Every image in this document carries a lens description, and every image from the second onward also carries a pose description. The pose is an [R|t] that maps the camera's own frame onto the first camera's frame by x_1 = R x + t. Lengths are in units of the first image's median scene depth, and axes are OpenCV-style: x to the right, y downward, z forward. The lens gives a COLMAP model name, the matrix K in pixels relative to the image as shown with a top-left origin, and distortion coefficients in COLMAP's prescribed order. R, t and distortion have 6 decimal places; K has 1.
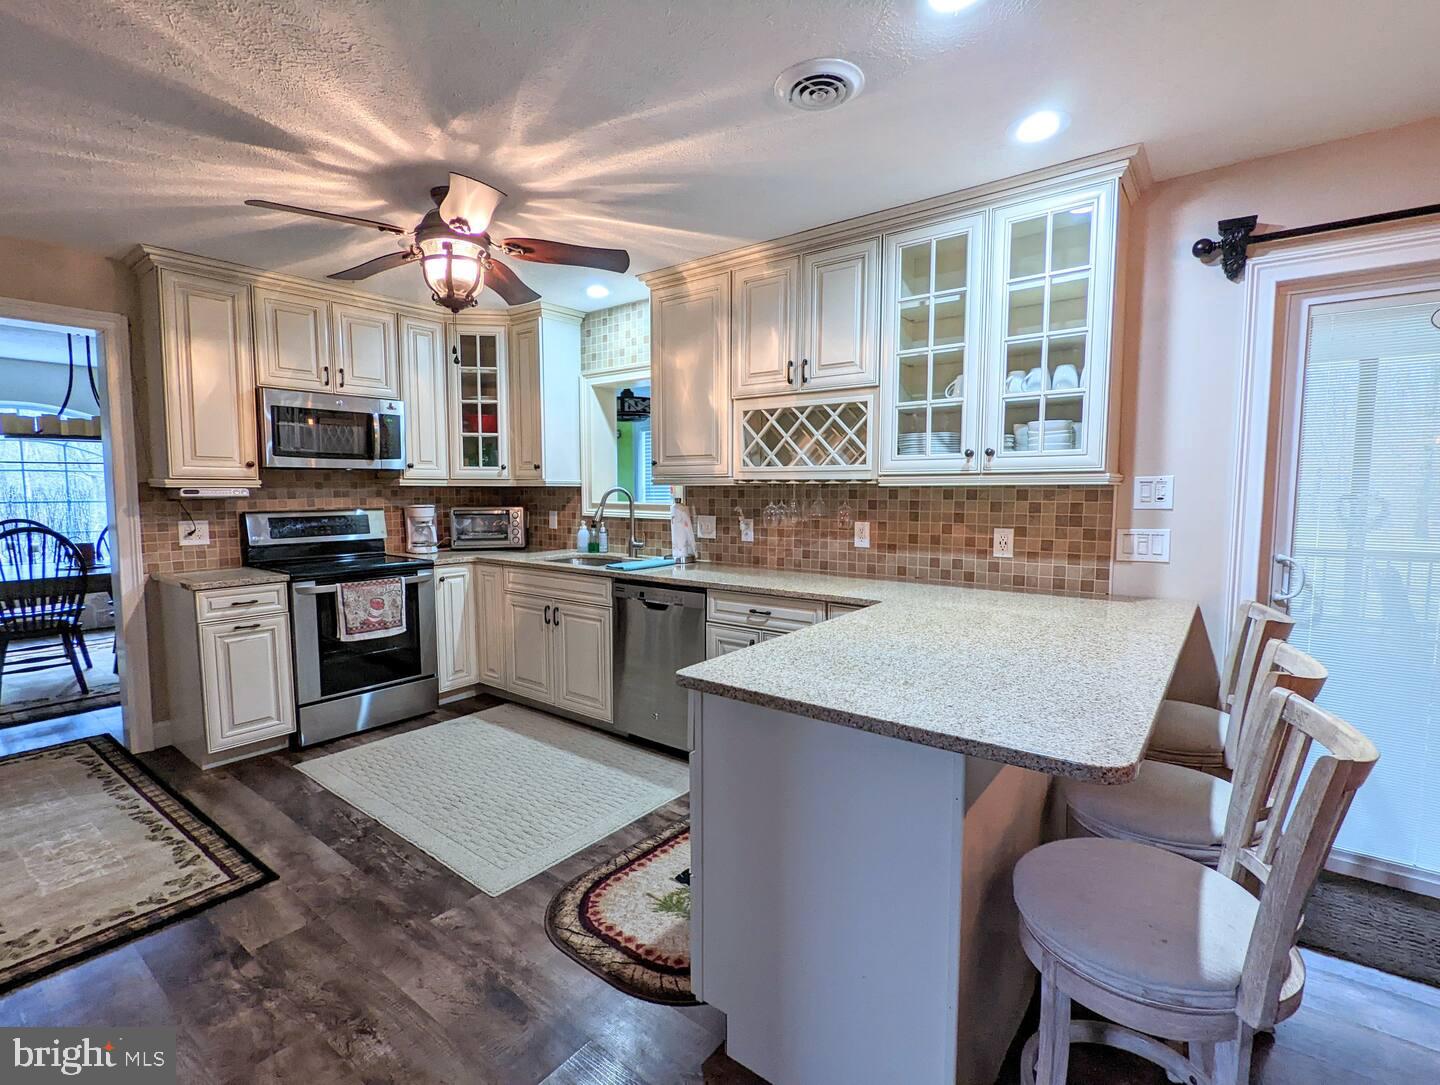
lens RADIAL K [[679.4, 0, 718.5], [0, 679.4, 546.5], [0, 0, 1]] dist [-0.001183, -0.001181]
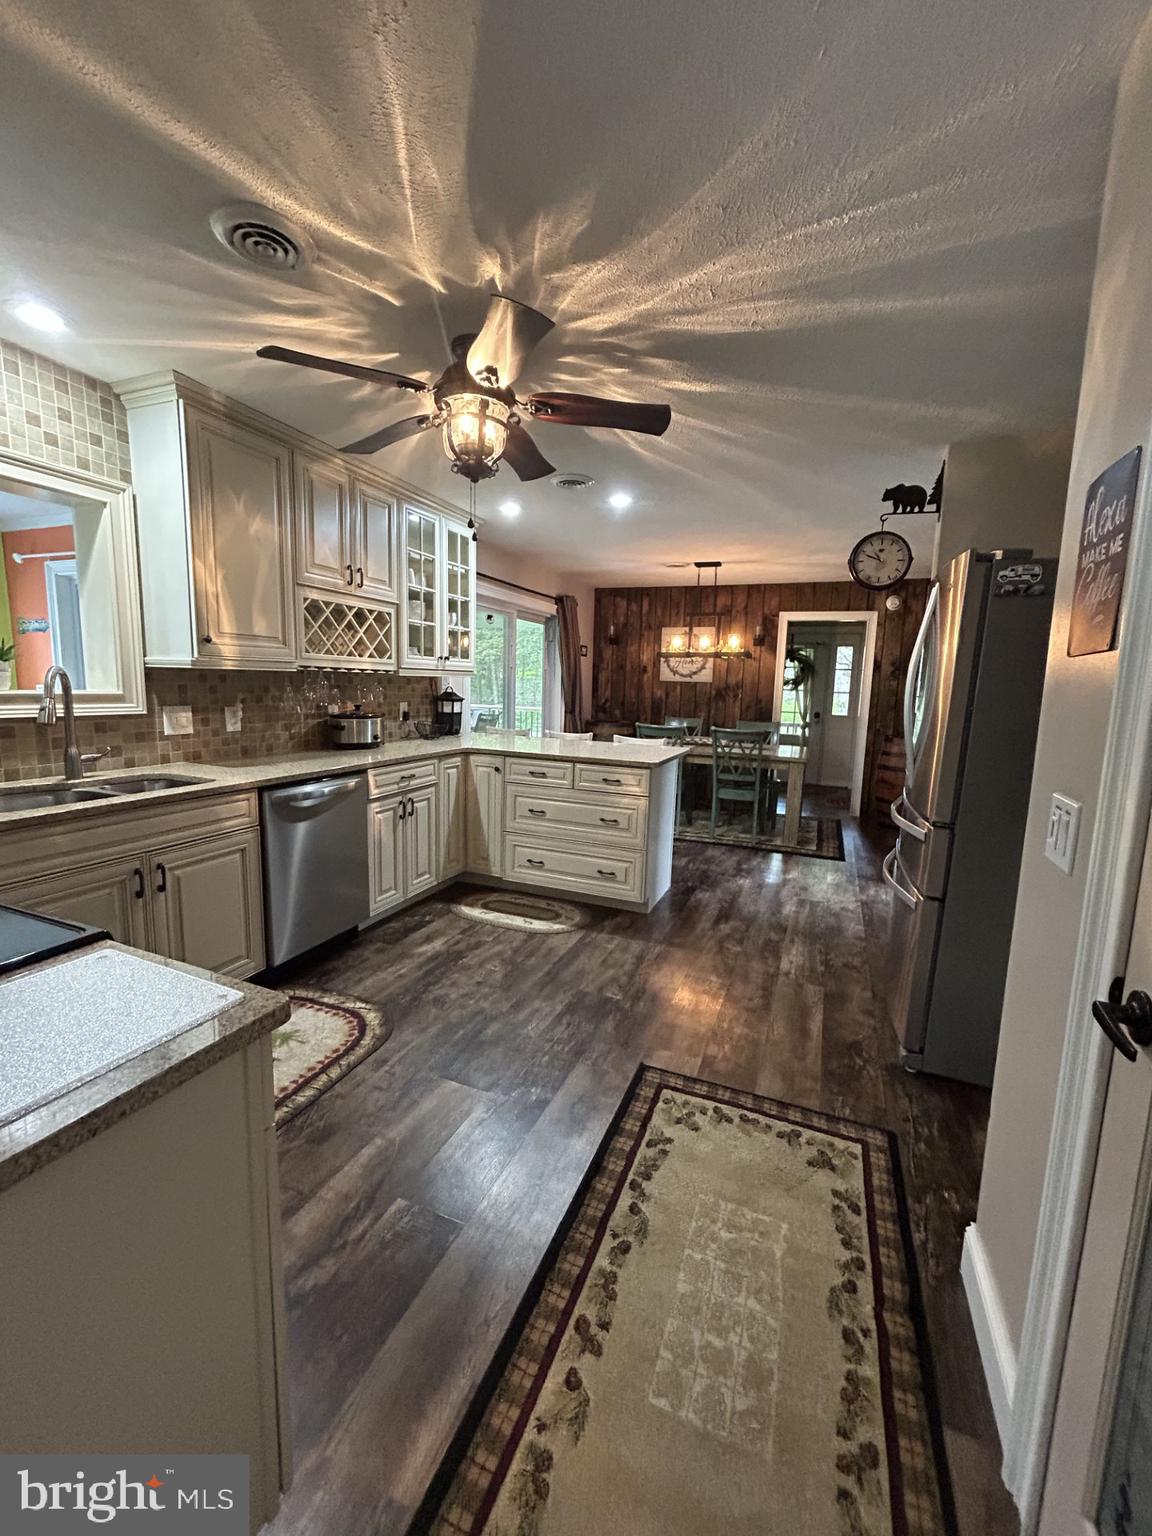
lens RADIAL K [[613.7, 0, 576.0], [0, 613.7, 768.0], [0, 0, 1]] dist [-0.000079, -0.000263]
pose [[-0.255925, -0.140602, 0.956417, -1.205461], [0.055290, 0.985618, 0.159690, -0.091203], [-0.965114, 0.093749, -0.244470, 1.064848]]
